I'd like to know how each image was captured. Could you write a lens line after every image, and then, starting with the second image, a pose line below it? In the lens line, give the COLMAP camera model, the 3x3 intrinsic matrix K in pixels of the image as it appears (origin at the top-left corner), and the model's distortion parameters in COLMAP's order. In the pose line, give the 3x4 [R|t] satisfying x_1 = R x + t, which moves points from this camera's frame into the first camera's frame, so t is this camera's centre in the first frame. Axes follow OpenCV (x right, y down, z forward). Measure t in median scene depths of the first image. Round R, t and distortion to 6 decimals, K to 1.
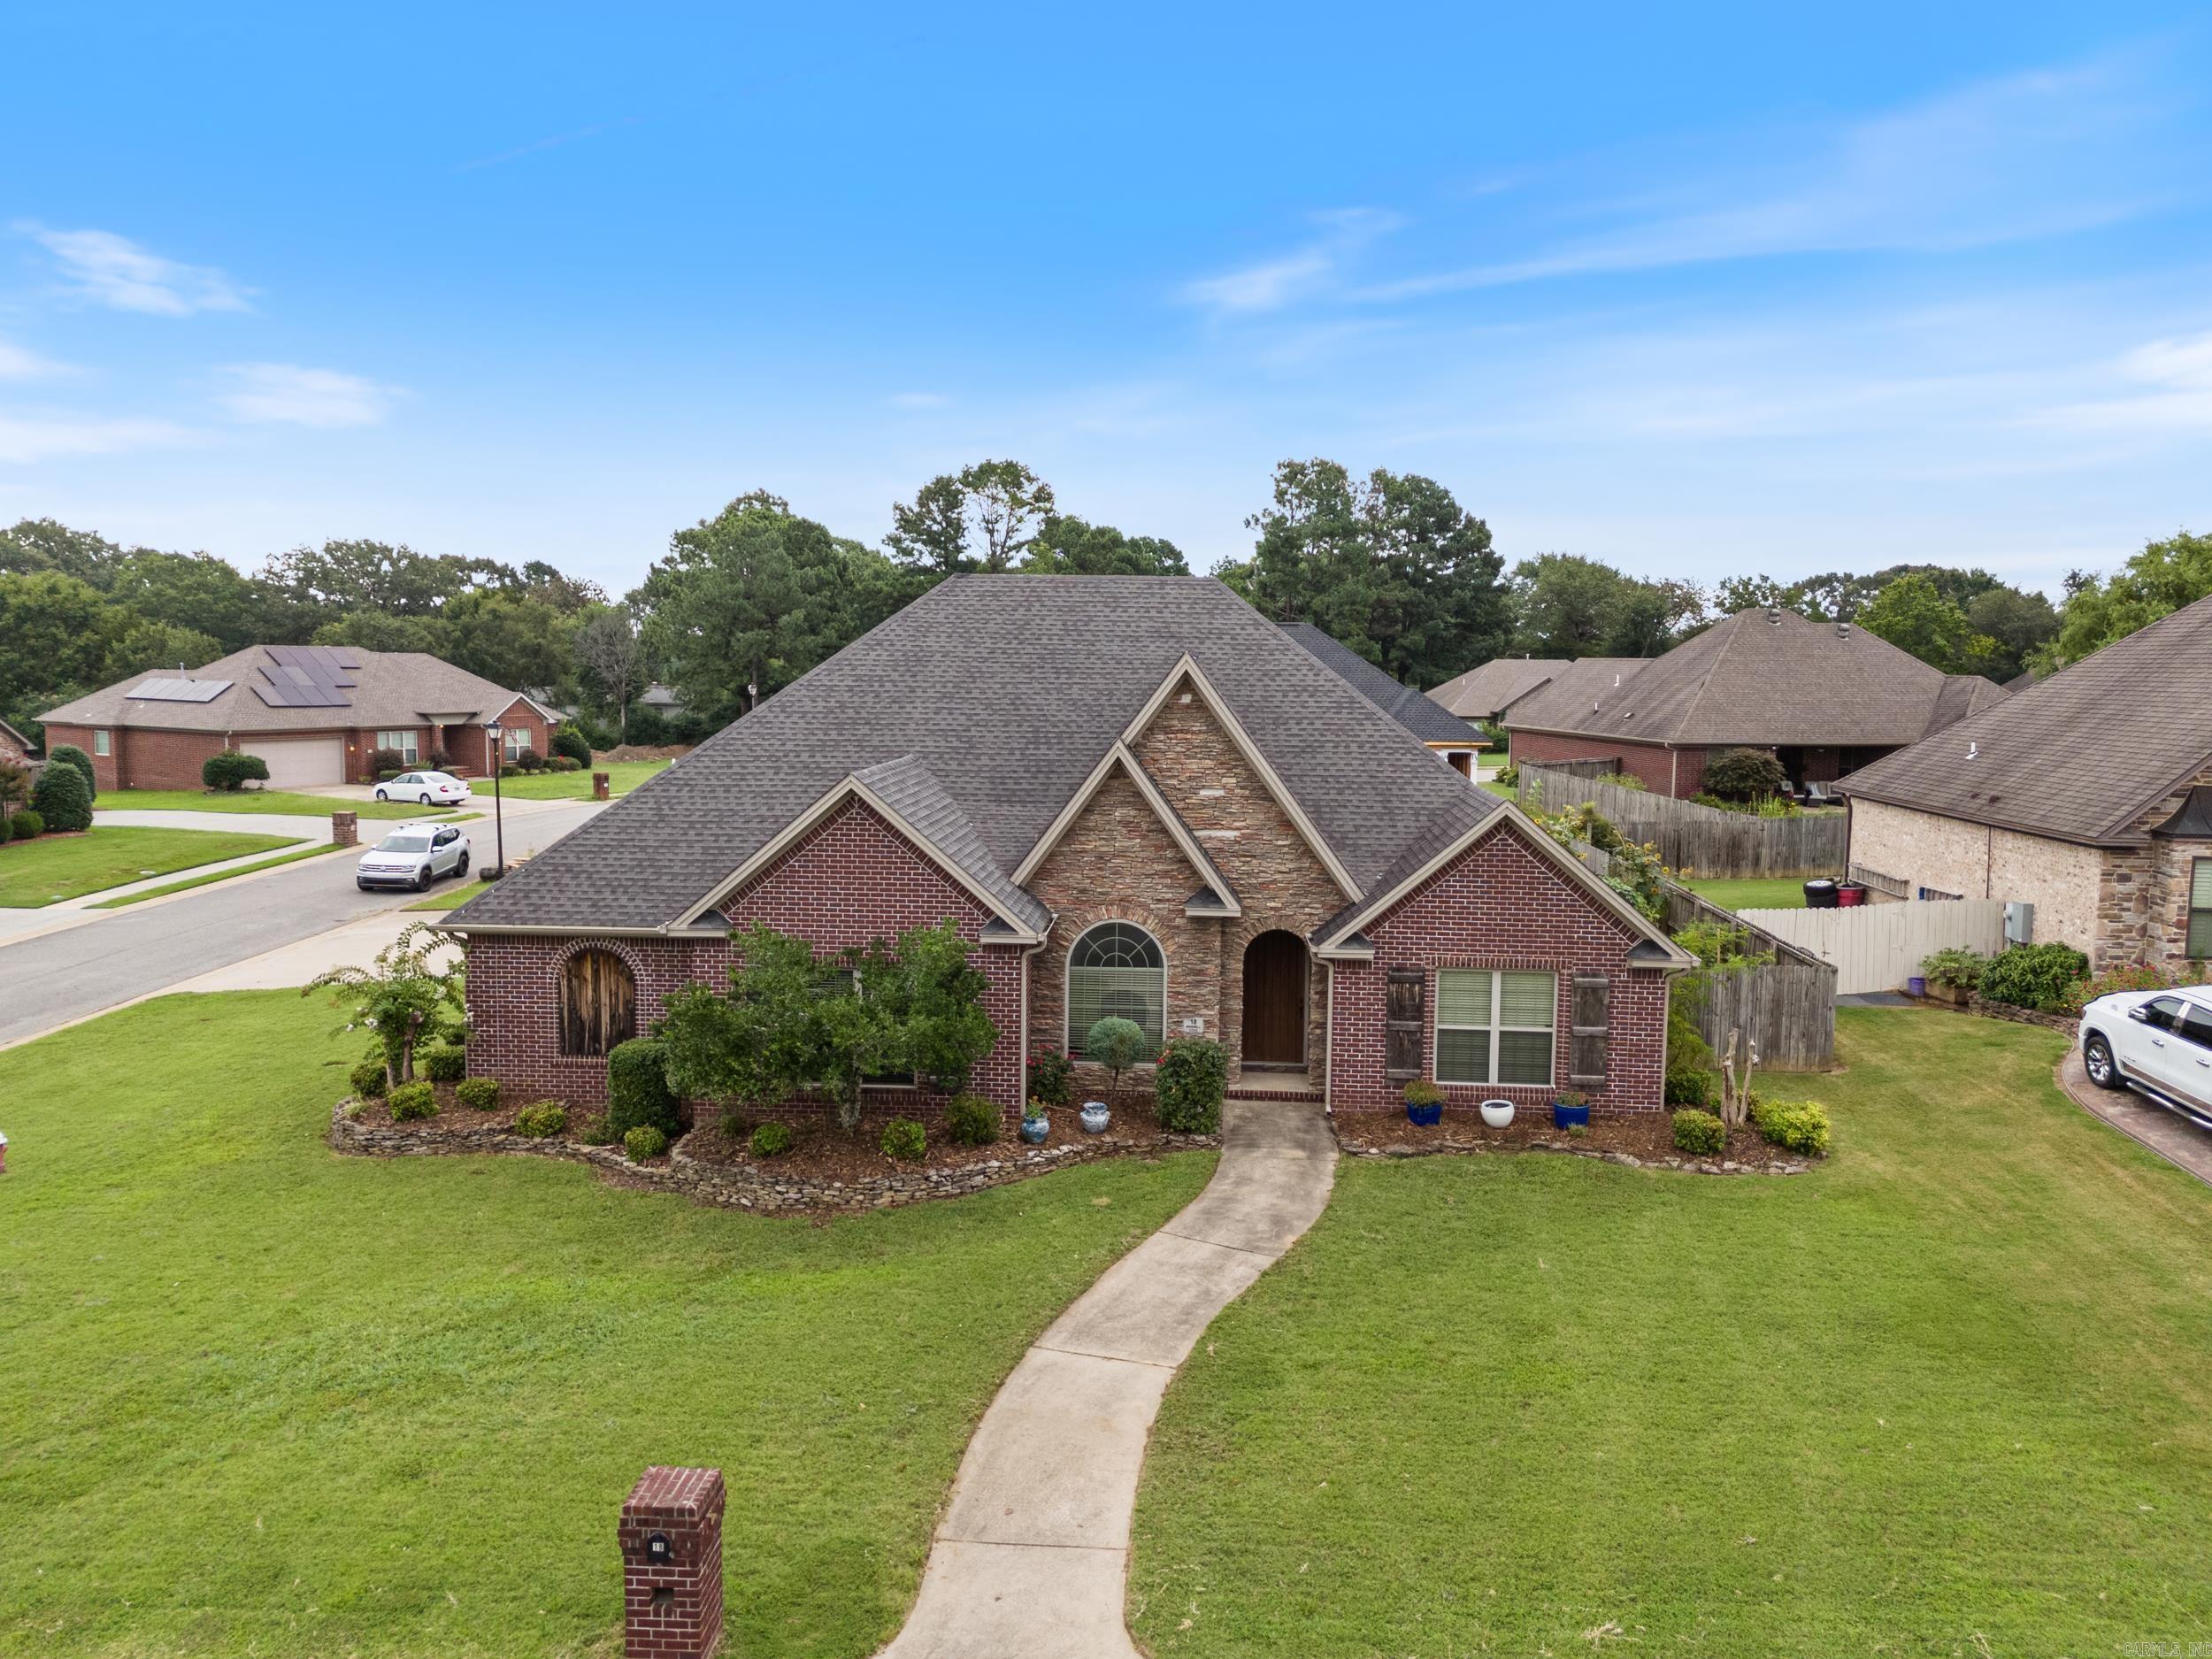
lens RADIAL K [[1610.5, 0, 1102.3], [0, 1610.5, 833.0], [0, 0, 1]] dist [0.081755, -0.070226]
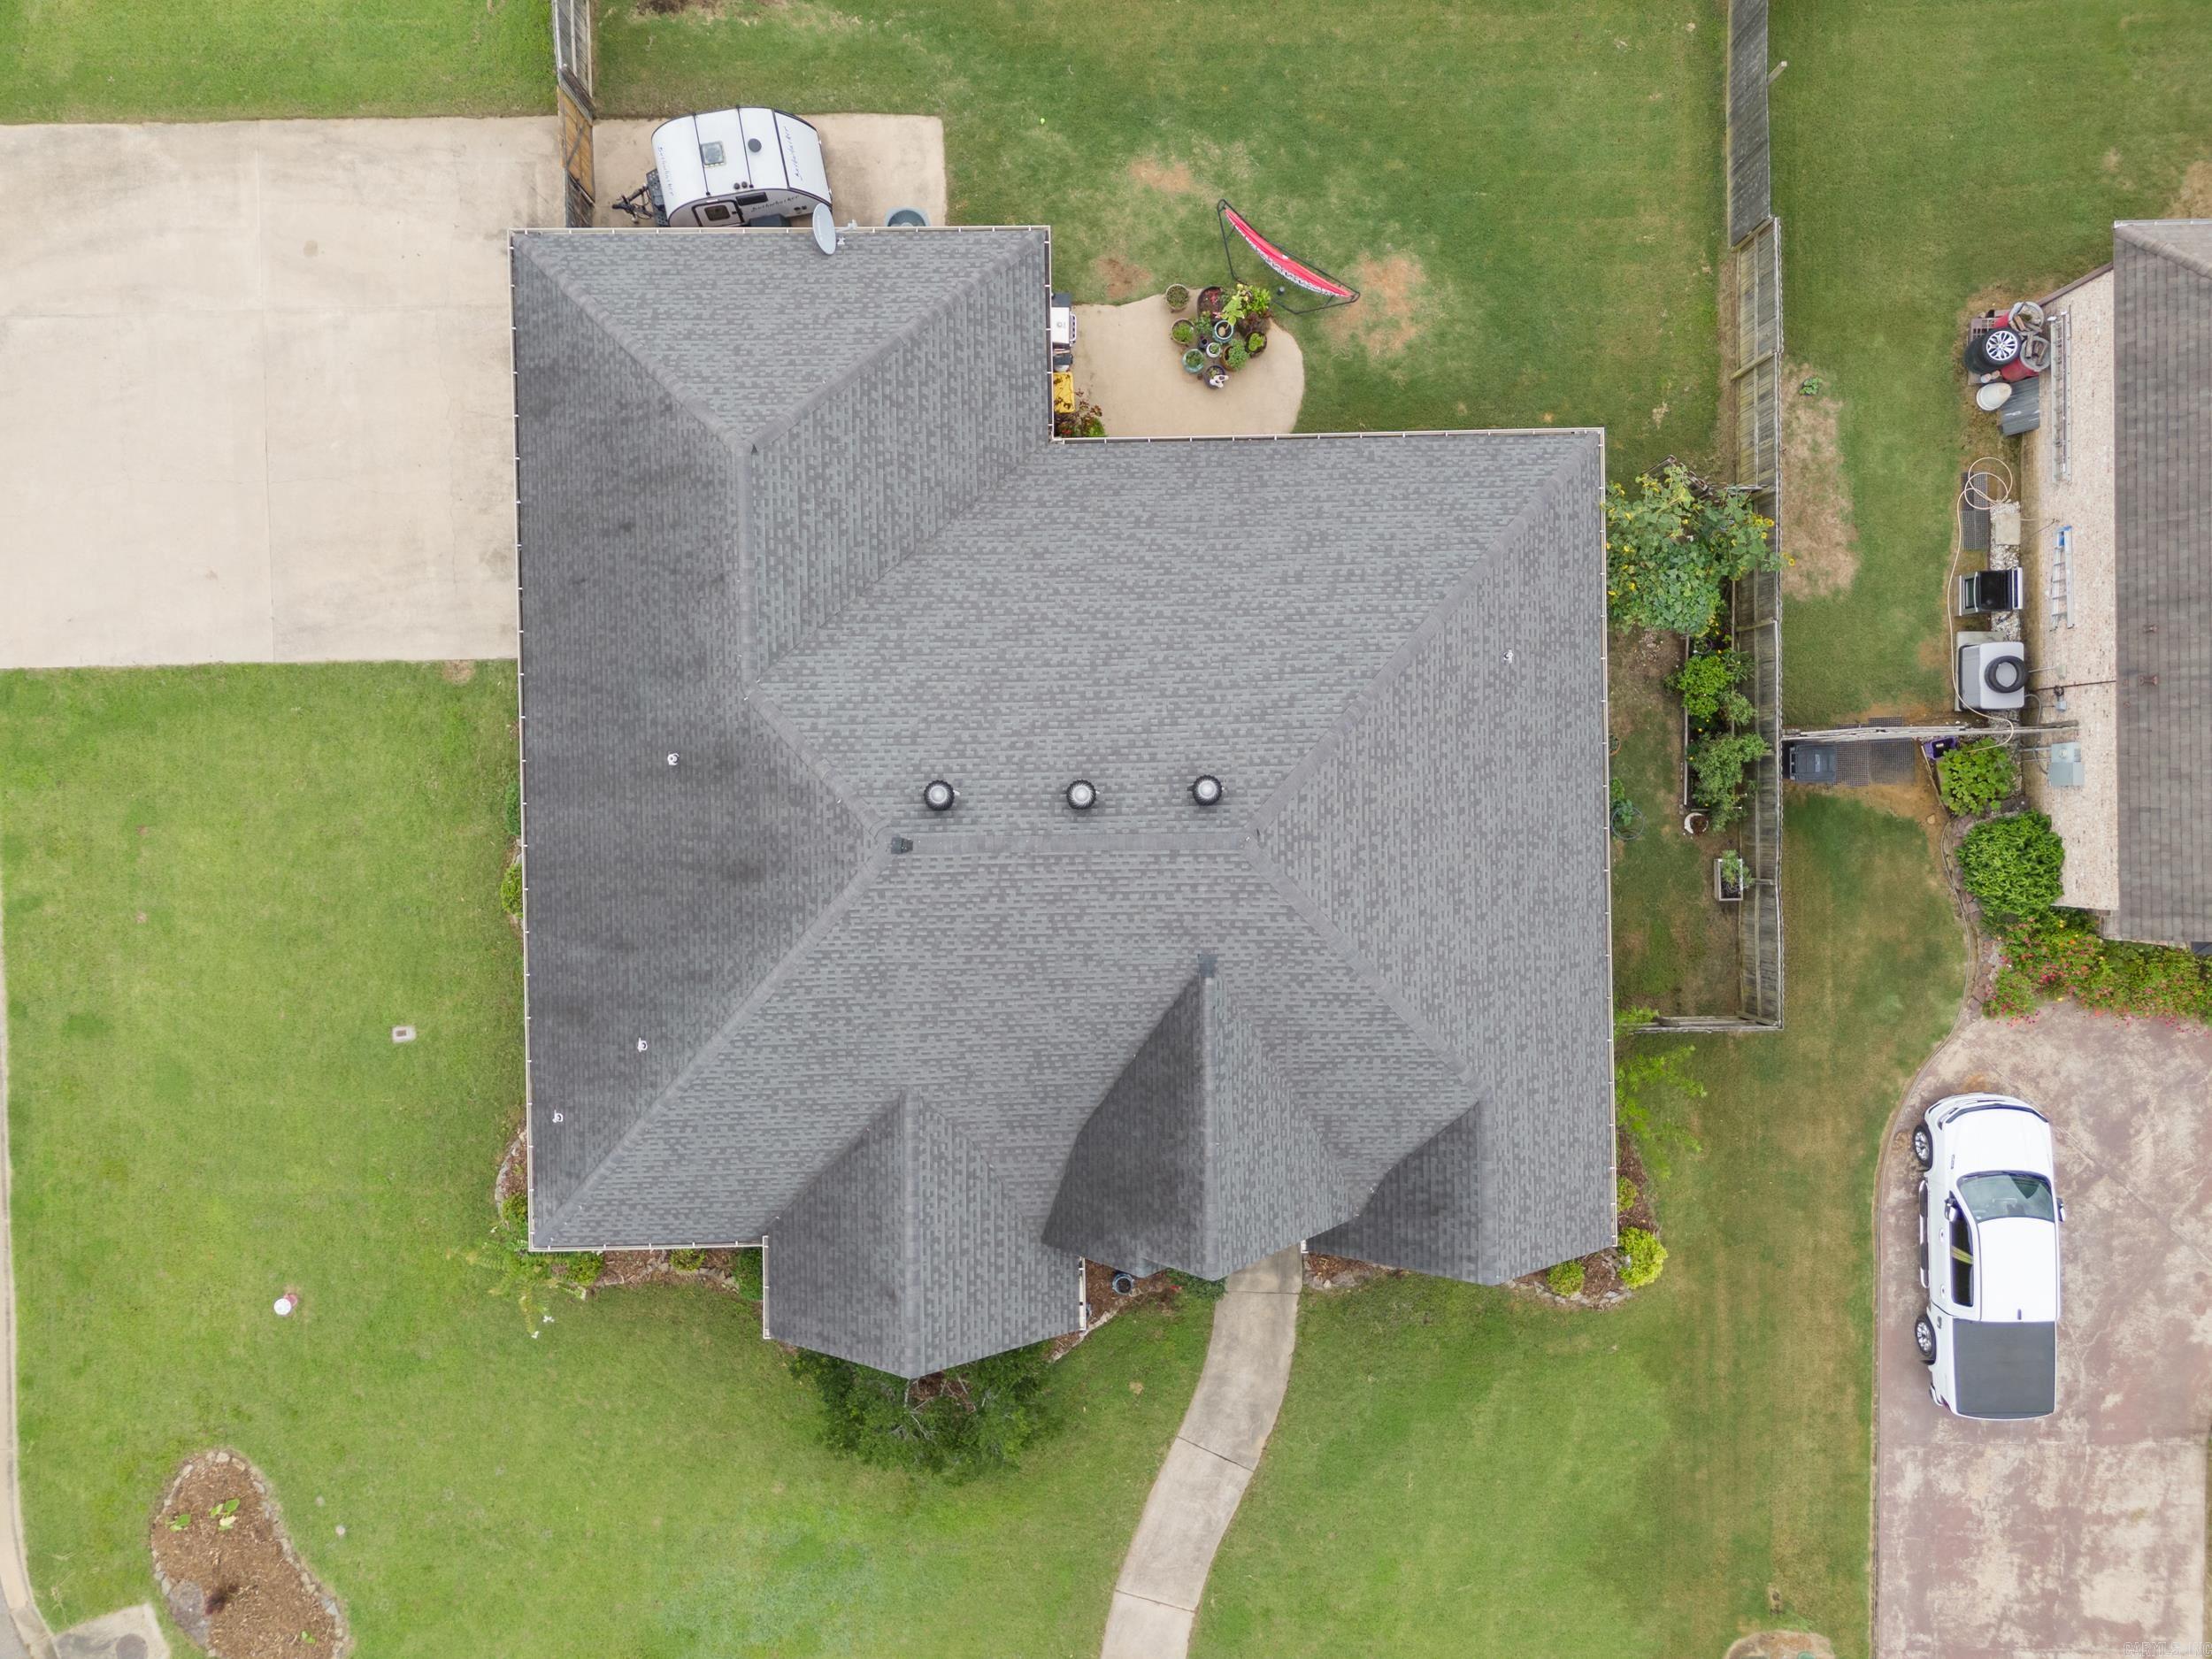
lens RADIAL K [[1610.5, 0, 1102.3], [0, 1610.5, 833.0], [0, 0, 1]] dist [0.081755, -0.070226]
pose [[0.996875, -0.078967, 0.002237, 0.004199], [0.005378, 0.096090, 0.995358, -1.123737], [-0.078815, -0.992235, 0.096214, 1.172419]]
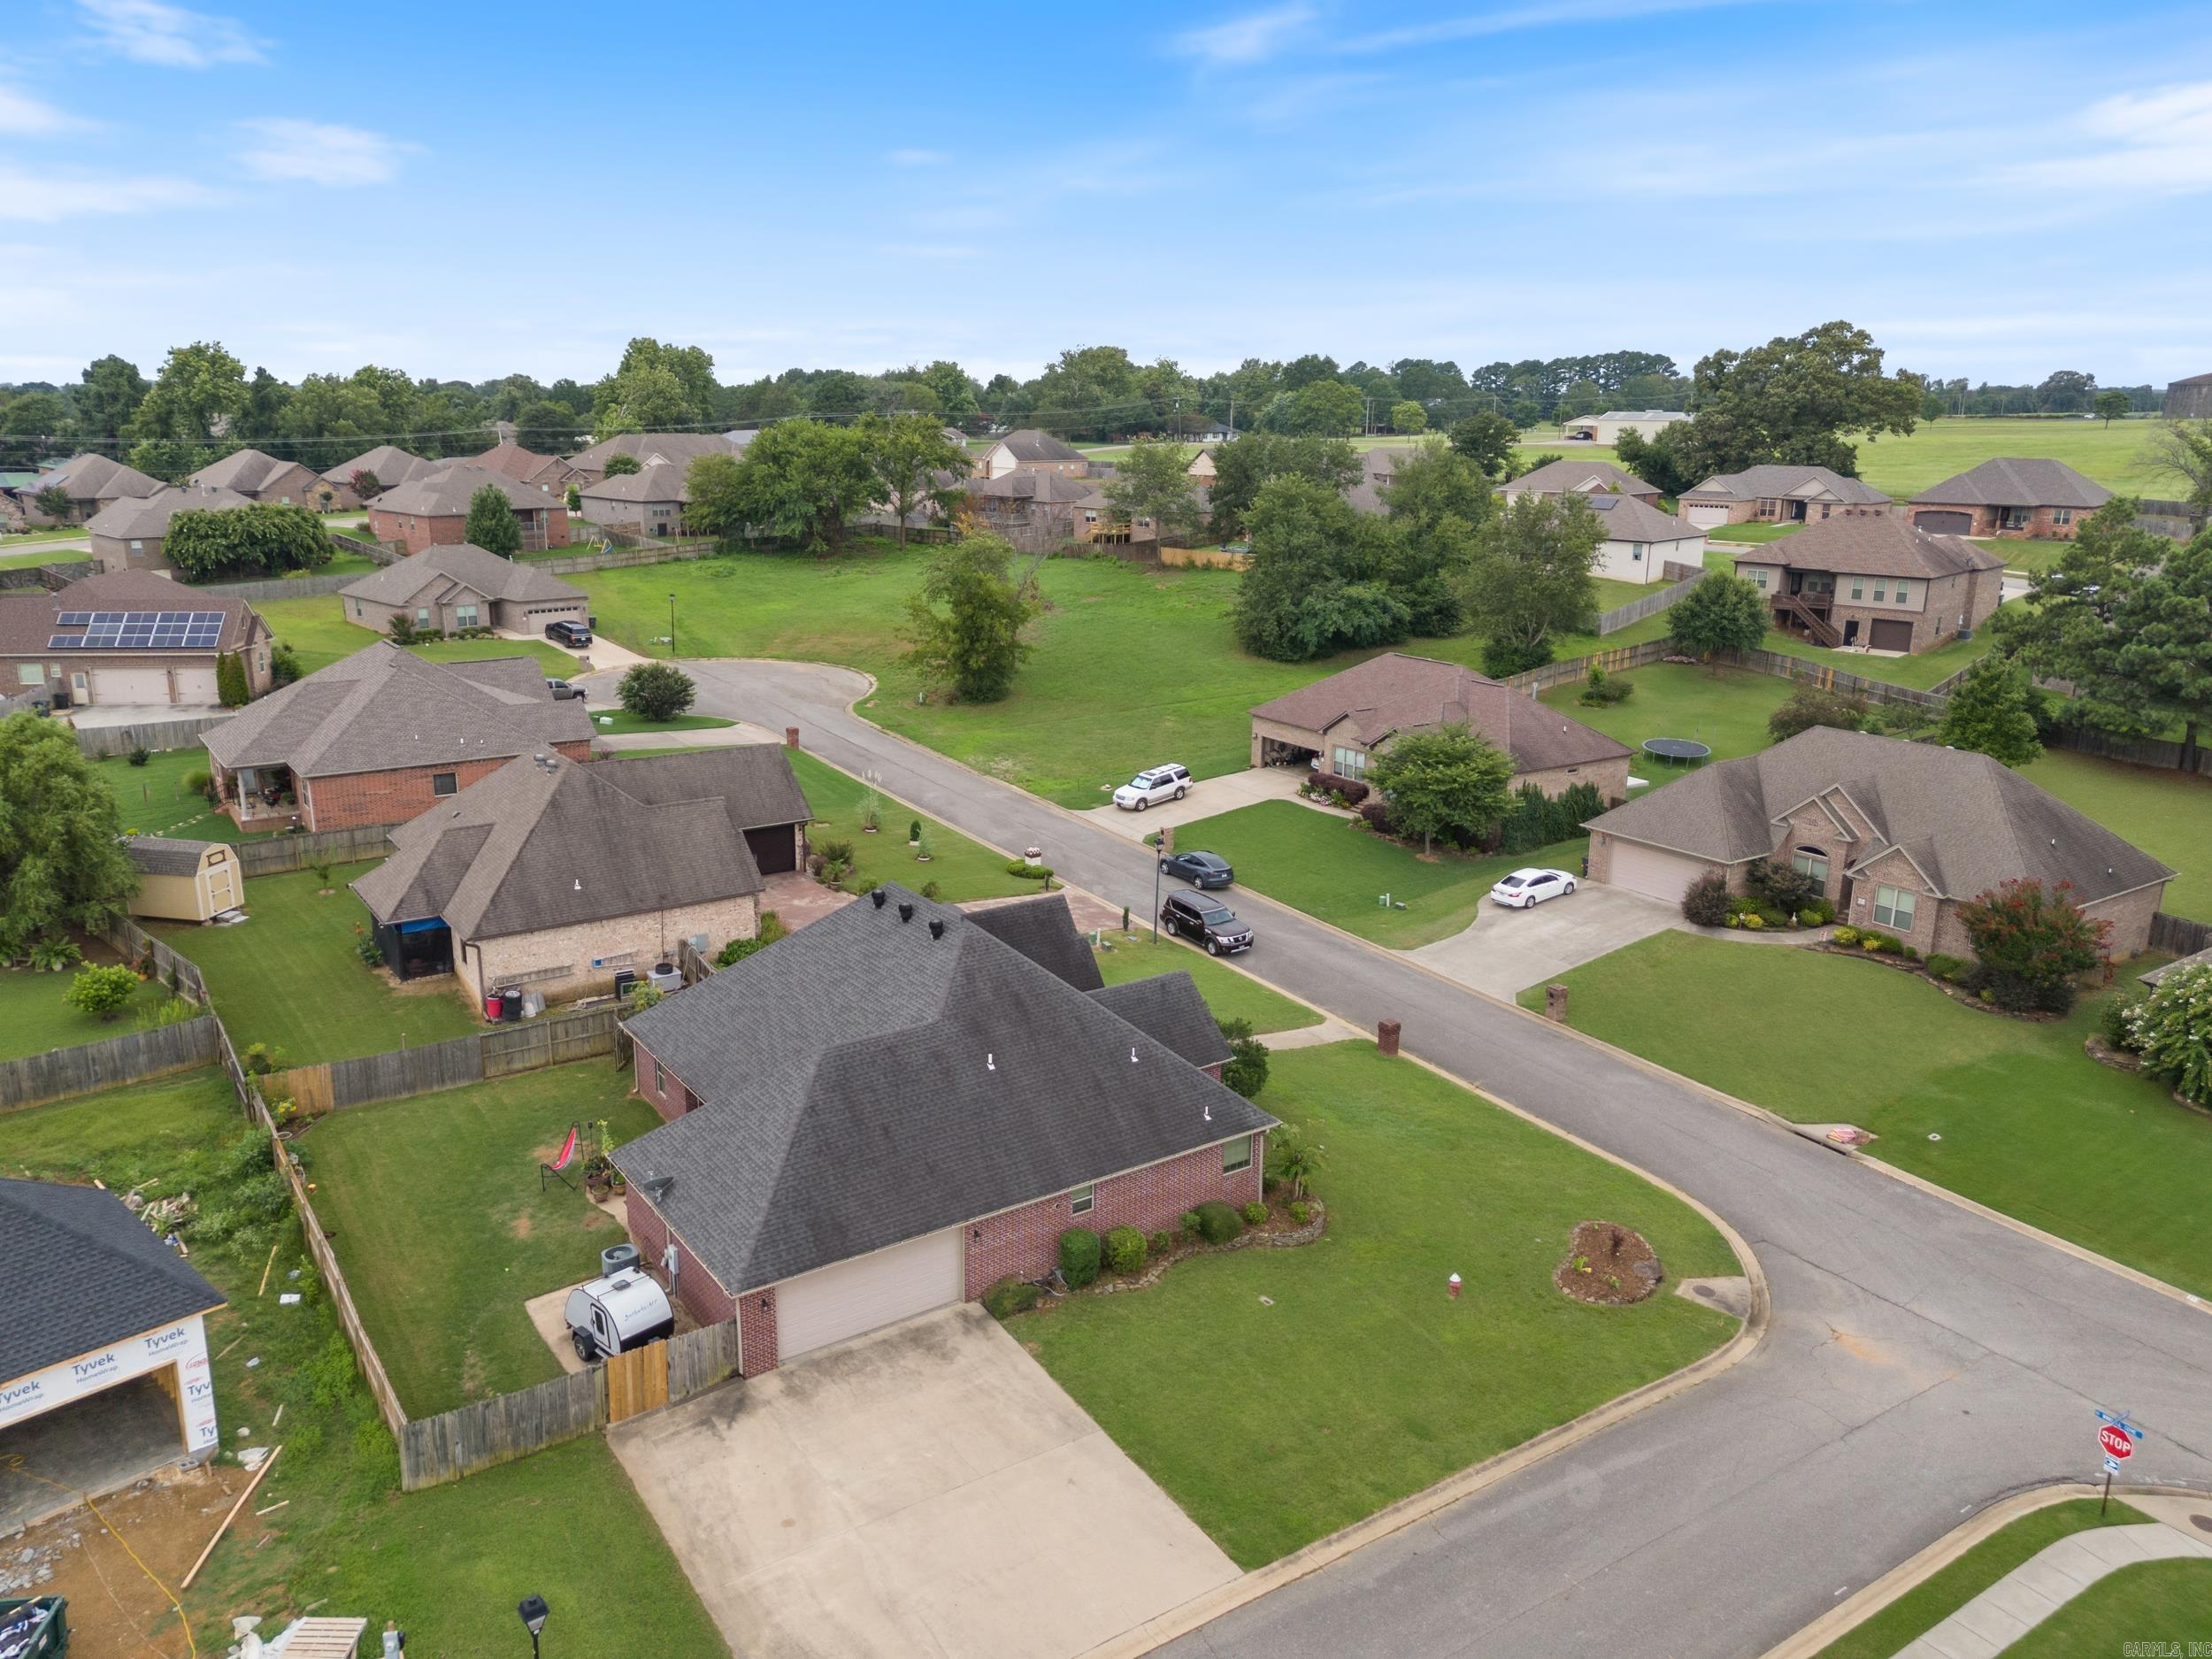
lens RADIAL K [[1610.5, 0, 1102.3], [0, 1610.5, 833.0], [0, 0, 1]] dist [0.081755, -0.070226]
pose [[-0.621256, -0.221212, 0.751735, -1.715649], [0.065124, 0.941432, 0.330854, -0.962275], [-0.780897, 0.254501, -0.570464, 2.252414]]
